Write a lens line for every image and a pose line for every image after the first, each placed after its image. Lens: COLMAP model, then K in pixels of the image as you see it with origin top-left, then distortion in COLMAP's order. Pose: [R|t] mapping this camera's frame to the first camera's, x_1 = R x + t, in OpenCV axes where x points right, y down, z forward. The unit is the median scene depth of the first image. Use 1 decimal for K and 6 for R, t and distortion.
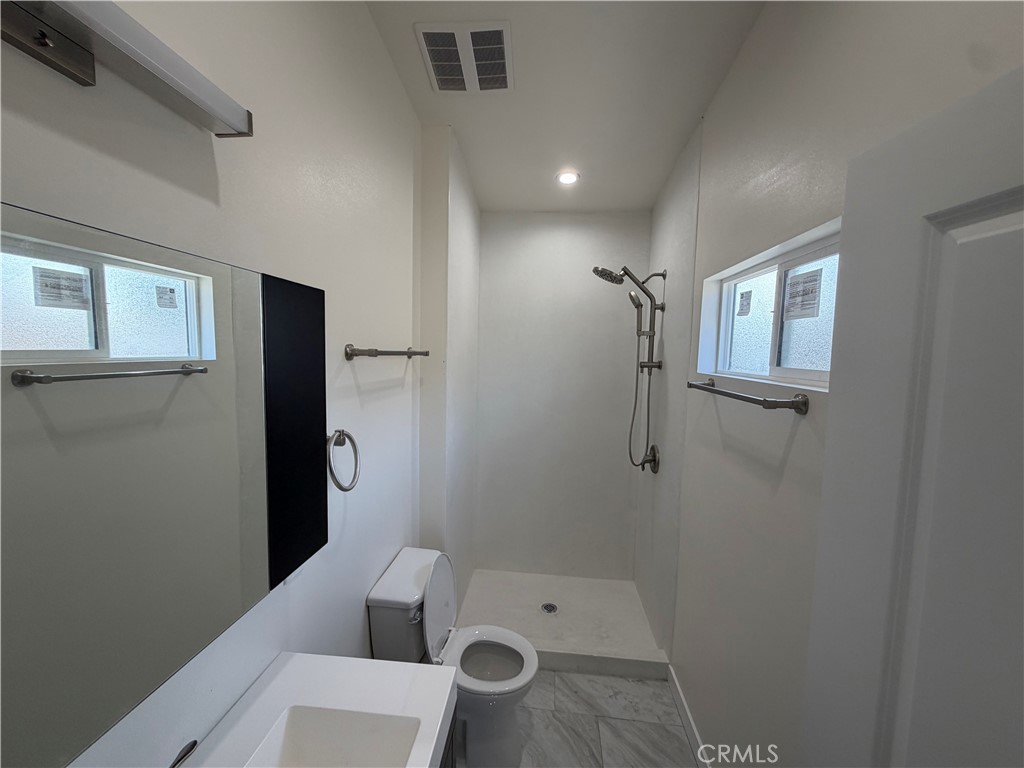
lens RADIAL K [[406.7, 0, 511.3], [0, 406.7, 386.5], [0, 0, 1]] dist [-0.005084, -0.001079]
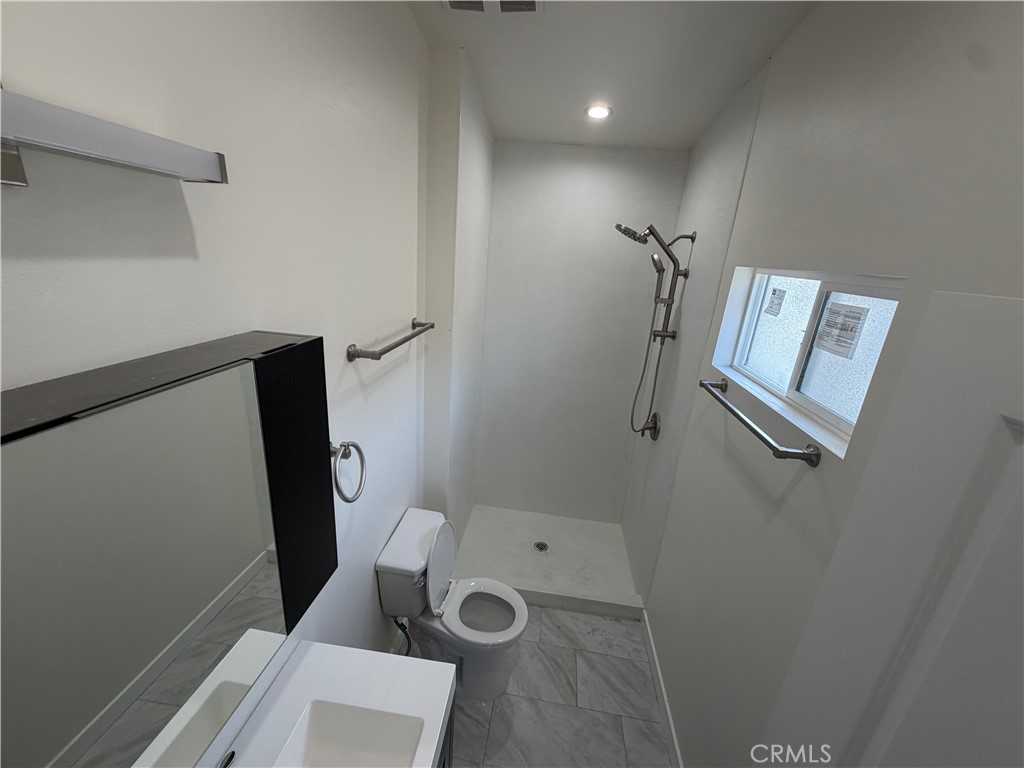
lens RADIAL K [[406.7, 0, 511.3], [0, 406.7, 379.7], [0, 0, 1]] dist [-0.005084, -0.001079]
pose [[0.998397, 0.056560, -0.002323, -0.012831], [-0.054528, 0.971921, 0.228901, -0.188683], [0.015204, -0.228407, 0.973447, 0.044486]]
